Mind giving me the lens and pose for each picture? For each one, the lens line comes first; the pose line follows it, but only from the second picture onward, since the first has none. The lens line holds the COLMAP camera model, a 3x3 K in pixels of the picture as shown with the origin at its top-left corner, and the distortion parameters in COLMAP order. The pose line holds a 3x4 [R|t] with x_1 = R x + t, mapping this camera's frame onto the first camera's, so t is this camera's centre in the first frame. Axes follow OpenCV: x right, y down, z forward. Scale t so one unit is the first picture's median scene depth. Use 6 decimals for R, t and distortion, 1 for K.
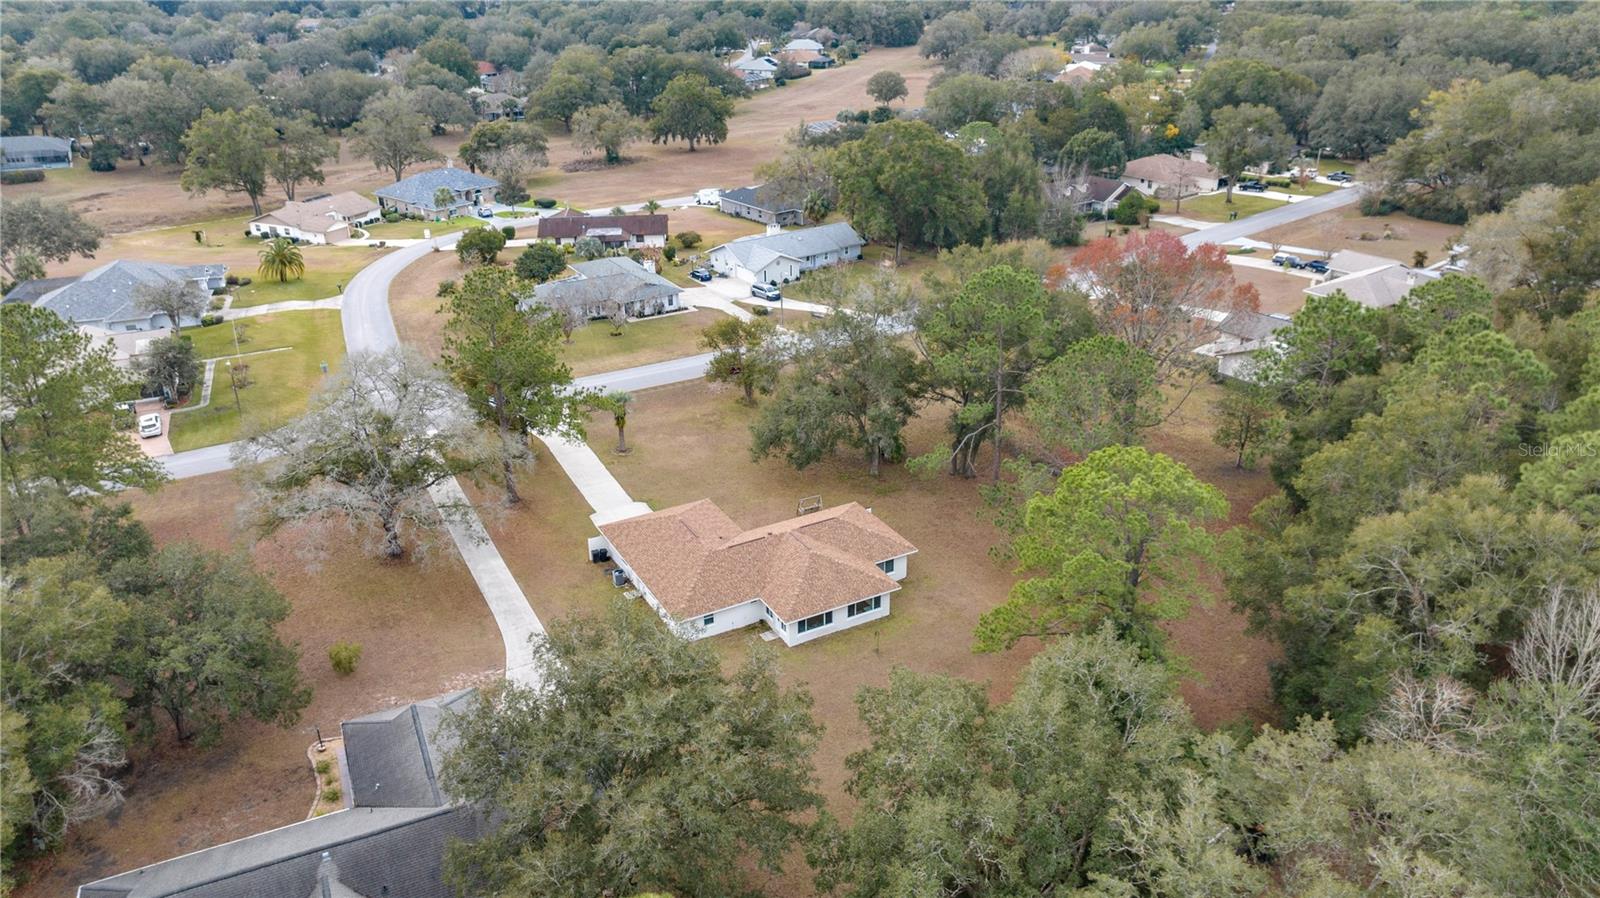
lens RADIAL K [[1132.2, 0, 800.5], [0, 1132.2, 451.9], [0, 0, 1]] dist [-0.021469, 0.012563]
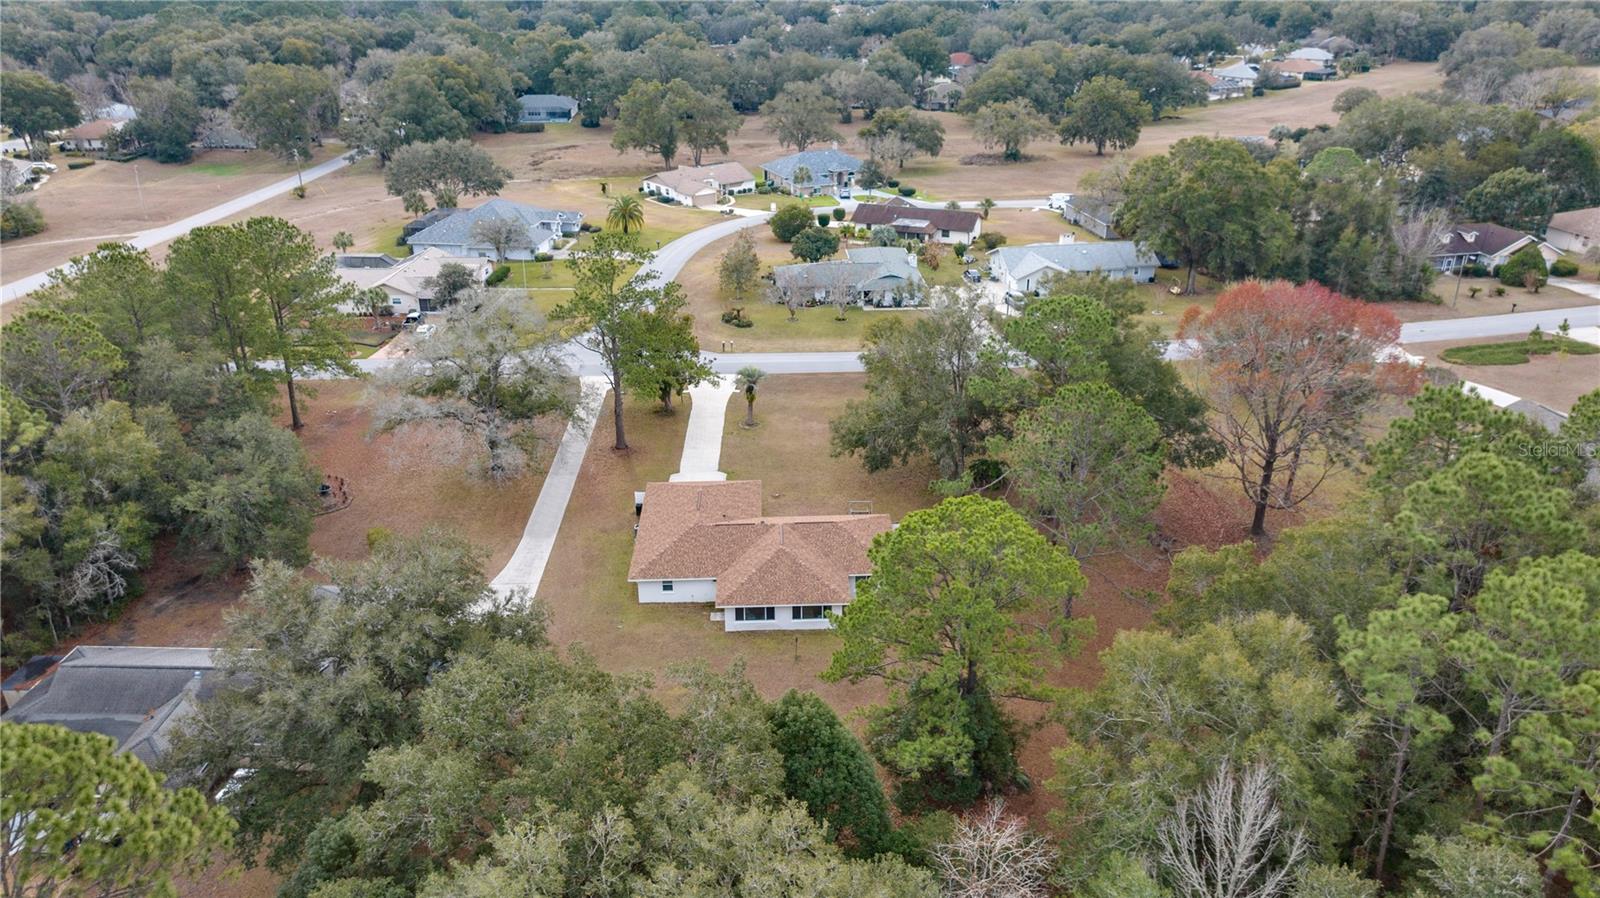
lens RADIAL K [[1132.2, 0, 800.0], [0, 1132.2, 446.1], [0, 0, 1]] dist [-0.021469, 0.012563]
pose [[0.891423, 0.191747, -0.410607, 0.166518], [-0.192108, 0.980524, 0.040824, -0.017282], [0.410438, 0.042490, 0.910898, 0.035462]]
